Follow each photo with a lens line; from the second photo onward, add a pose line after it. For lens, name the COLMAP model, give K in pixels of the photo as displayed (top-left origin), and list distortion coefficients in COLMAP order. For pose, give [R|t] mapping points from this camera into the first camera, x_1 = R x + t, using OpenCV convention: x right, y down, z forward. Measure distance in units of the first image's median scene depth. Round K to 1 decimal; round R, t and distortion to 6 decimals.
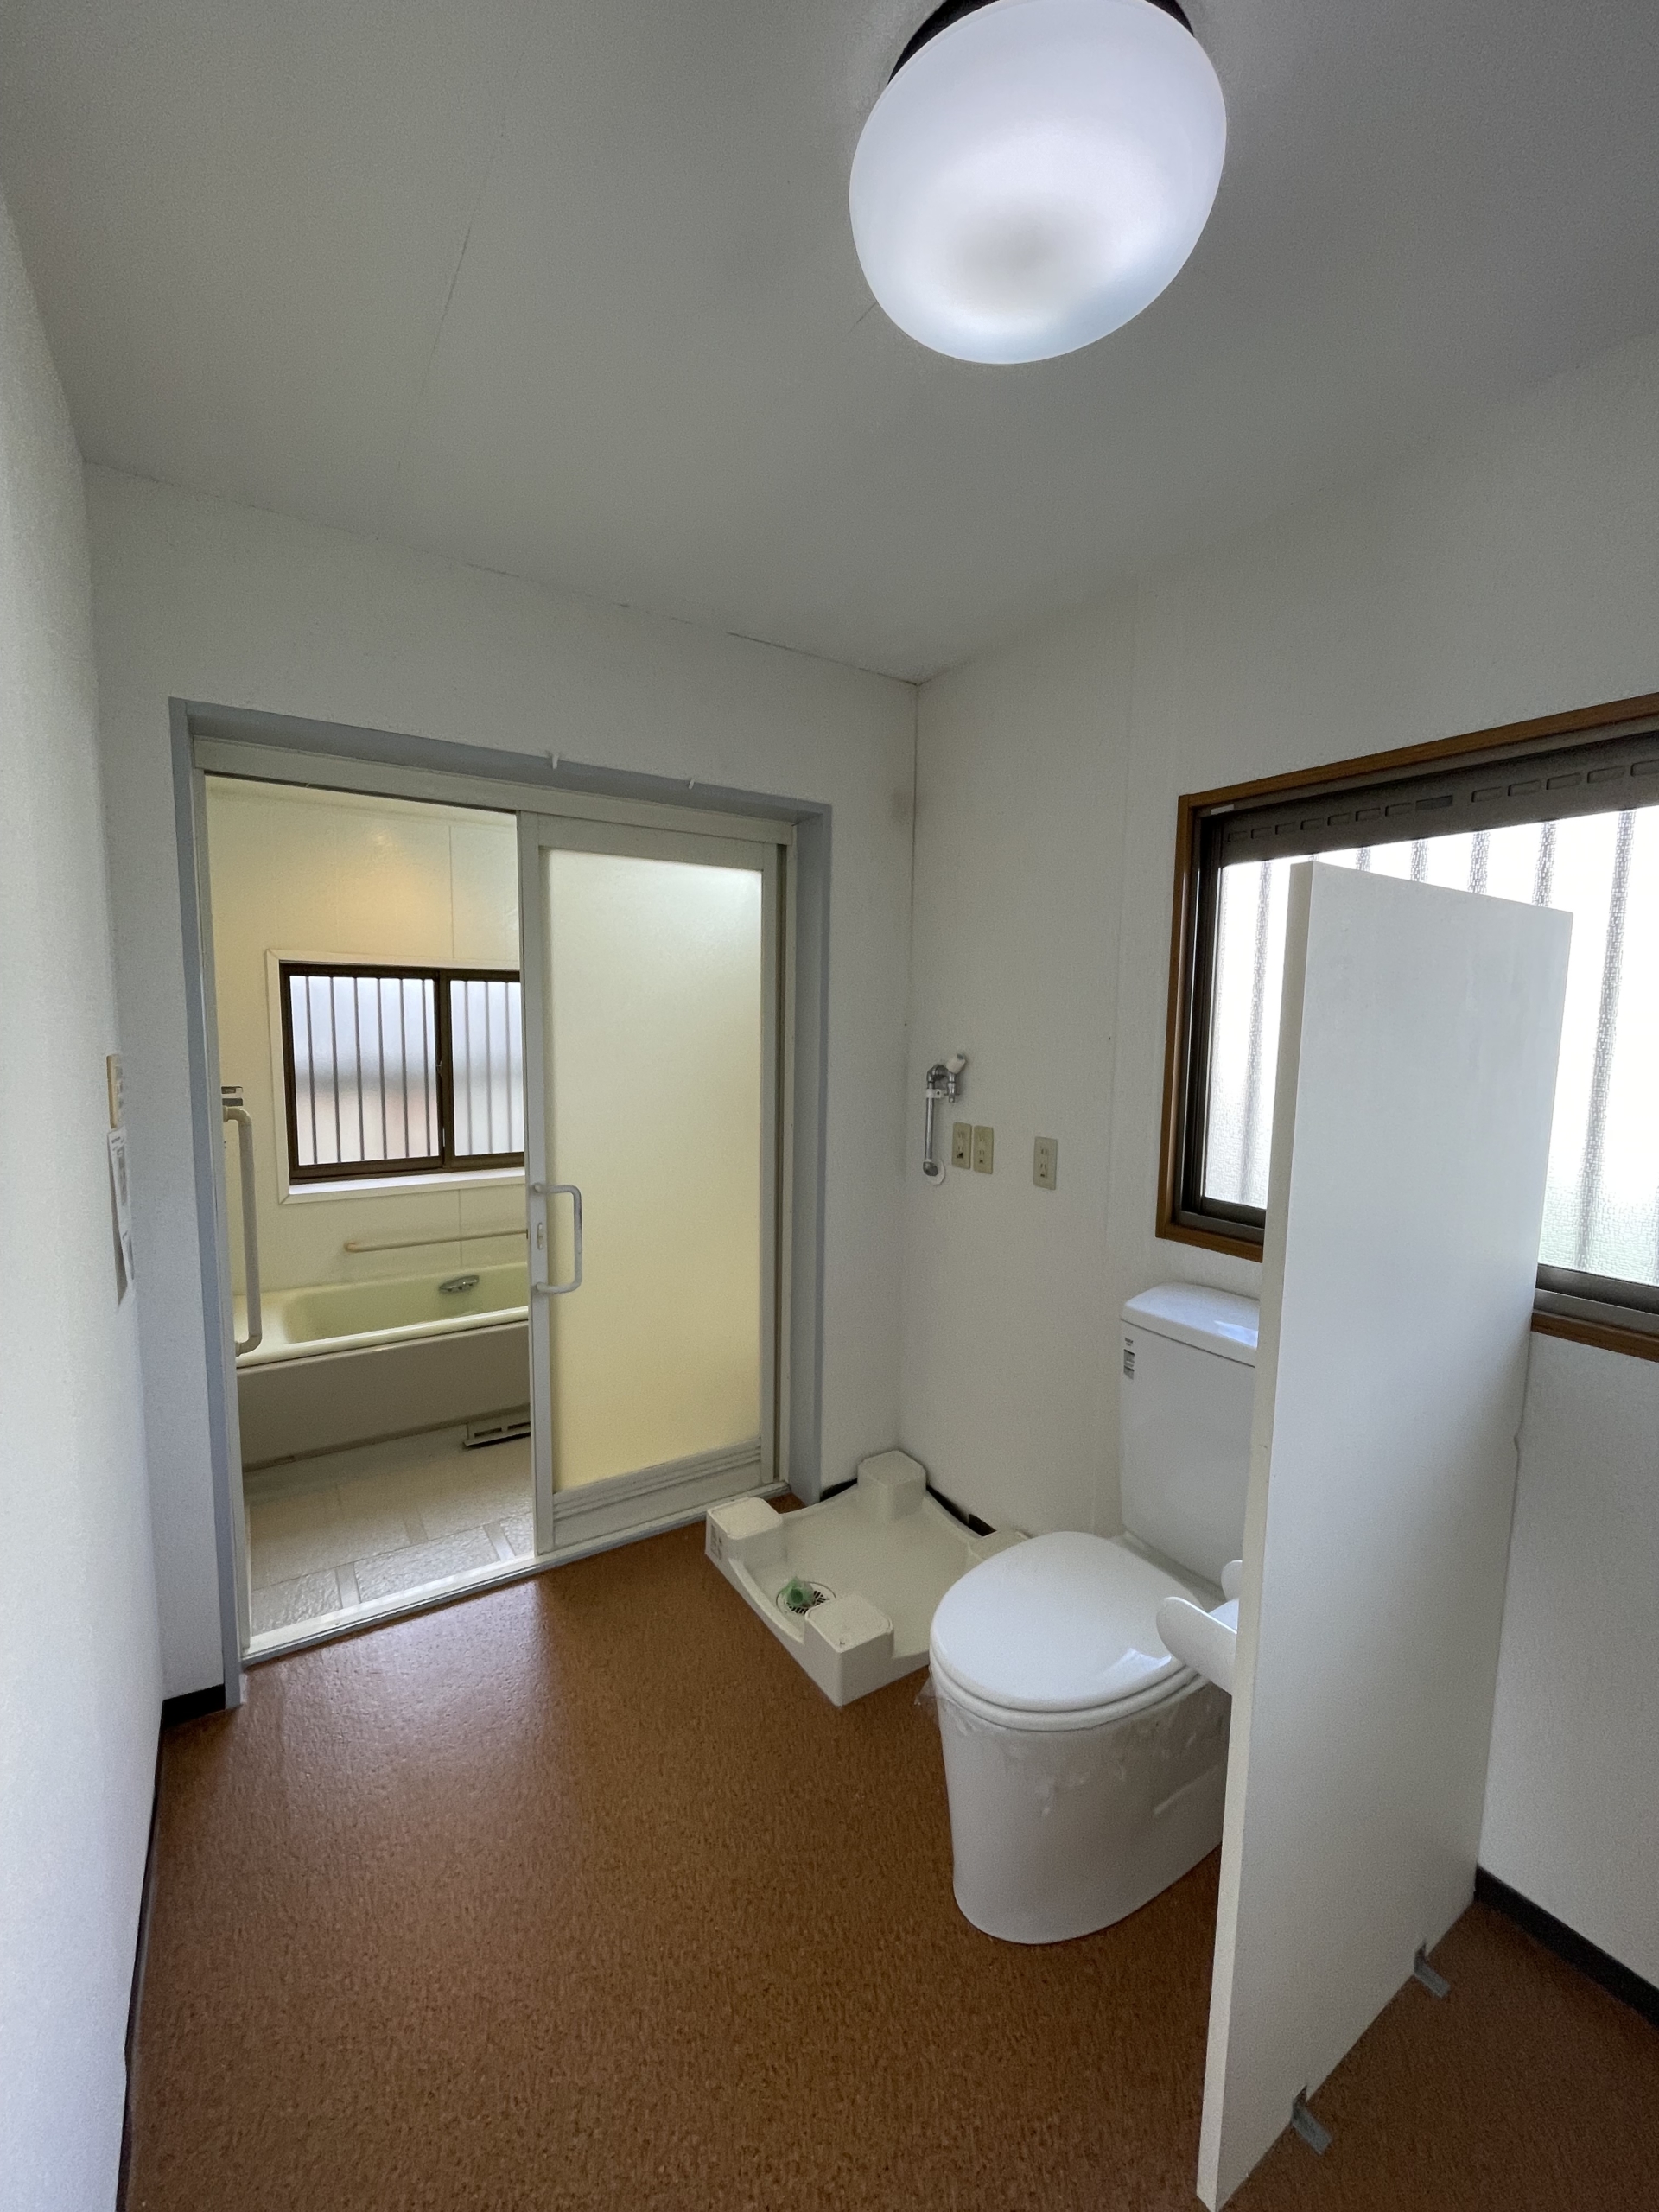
lens RADIAL K [[902.1, 0, 829.9], [0, 902.1, 1109.8], [0, 0, 1]] dist [0.000613, 0.000054]
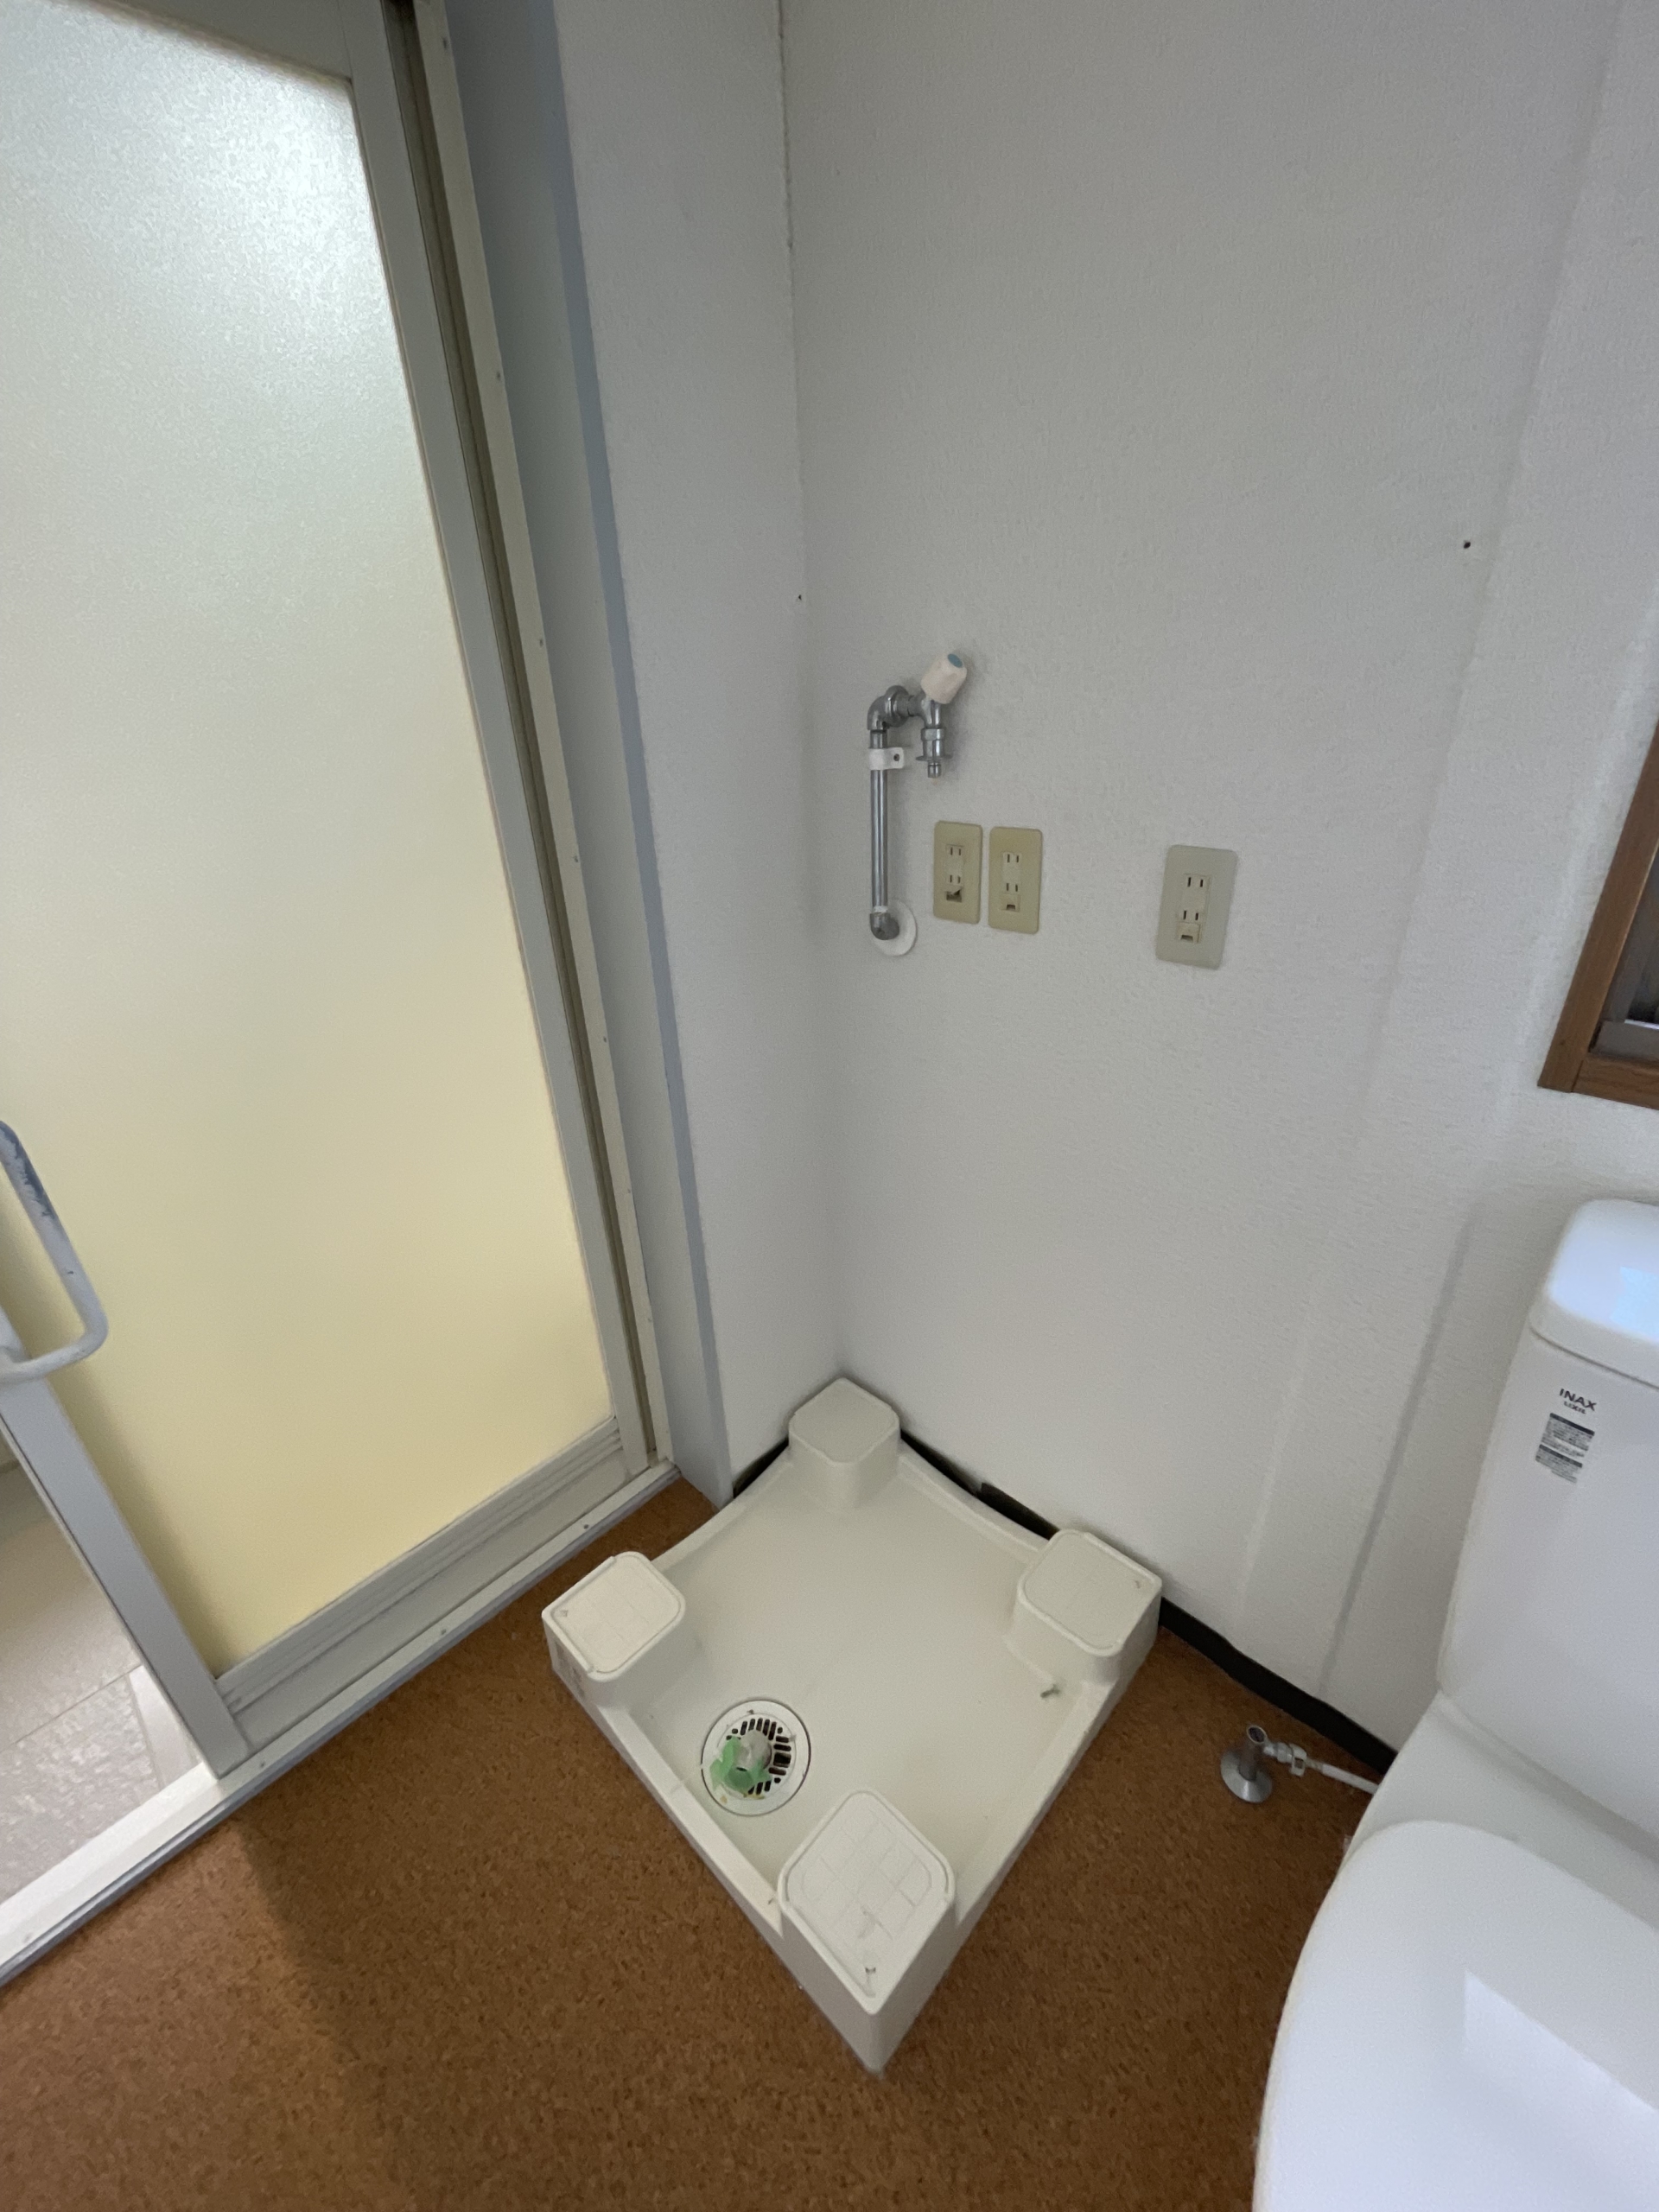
lens RADIAL K [[902.1, 0, 830.9], [0, 902.1, 1105.5], [0, 0, 1]] dist [0.000613, 0.000054]
pose [[0.971999, -0.150531, 0.180438, -0.019061], [0.081405, 0.936033, 0.342369, -0.012760], [-0.220433, -0.318094, 0.922077, 0.546253]]
